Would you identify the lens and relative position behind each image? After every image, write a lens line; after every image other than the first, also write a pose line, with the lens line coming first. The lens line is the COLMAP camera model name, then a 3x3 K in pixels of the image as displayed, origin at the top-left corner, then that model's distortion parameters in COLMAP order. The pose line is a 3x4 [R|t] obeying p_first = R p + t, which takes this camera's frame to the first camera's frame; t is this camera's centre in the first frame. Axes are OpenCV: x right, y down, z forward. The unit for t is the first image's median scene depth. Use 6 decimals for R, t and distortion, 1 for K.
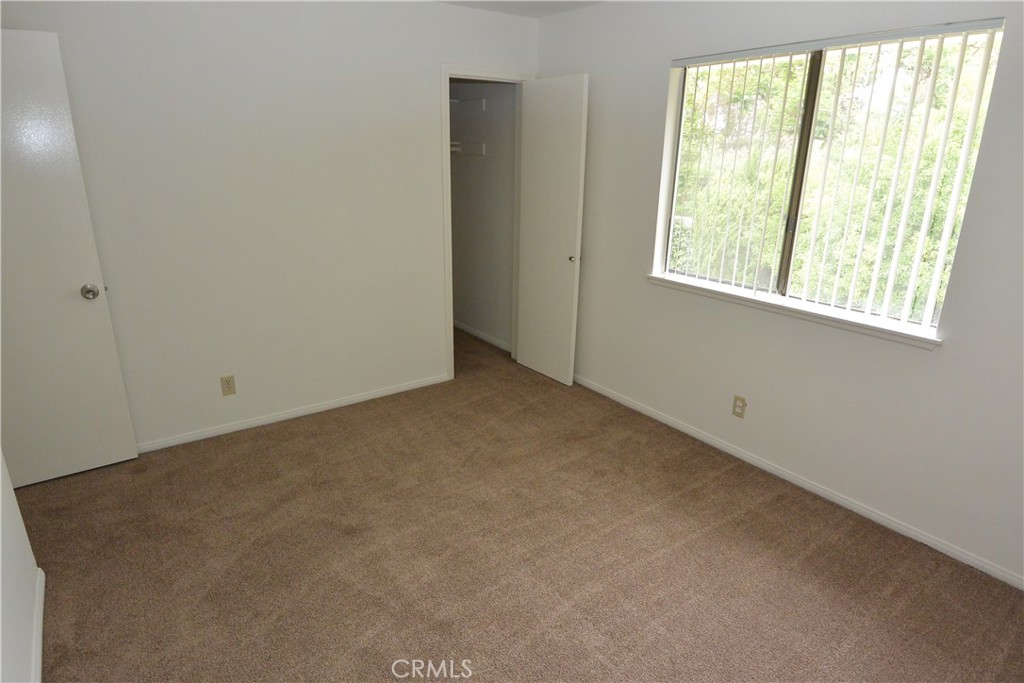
lens RADIAL K [[568.1, 0, 512.6], [0, 568.1, 338.1], [0, 0, 1]] dist [-0.017271, -0.010824]
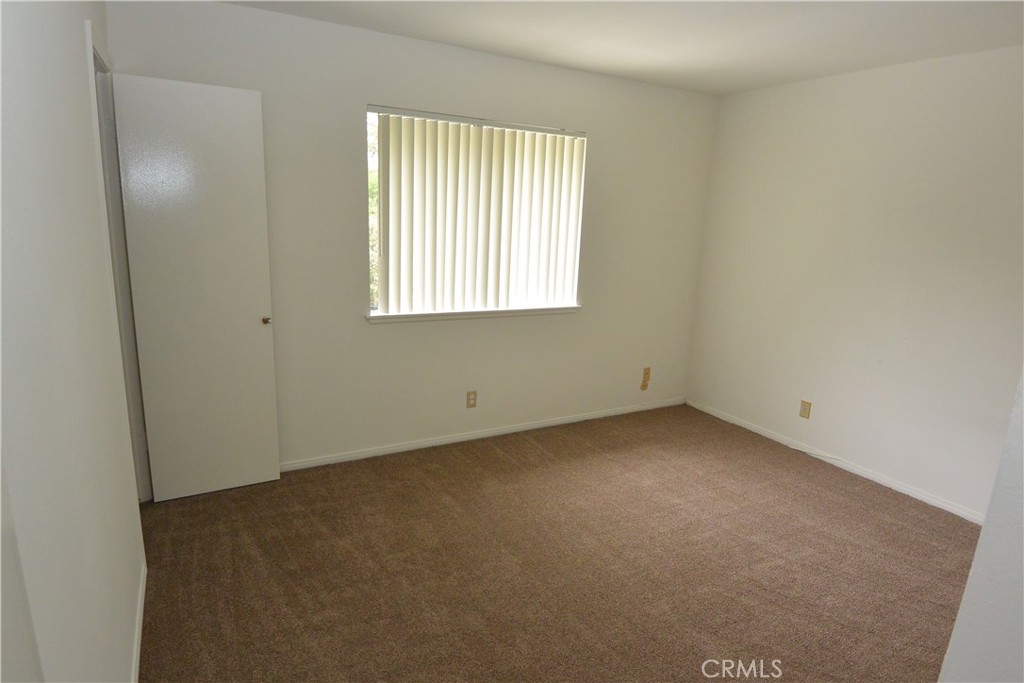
lens RADIAL K [[568.1, 0, 511.5], [0, 568.1, 341.4], [0, 0, 1]] dist [-0.017271, -0.010824]
pose [[0.123963, -0.235064, 0.964042, -0.754642], [0.261989, 0.944815, 0.196687, -0.219309], [-0.957076, 0.228187, 0.178707, 0.664288]]
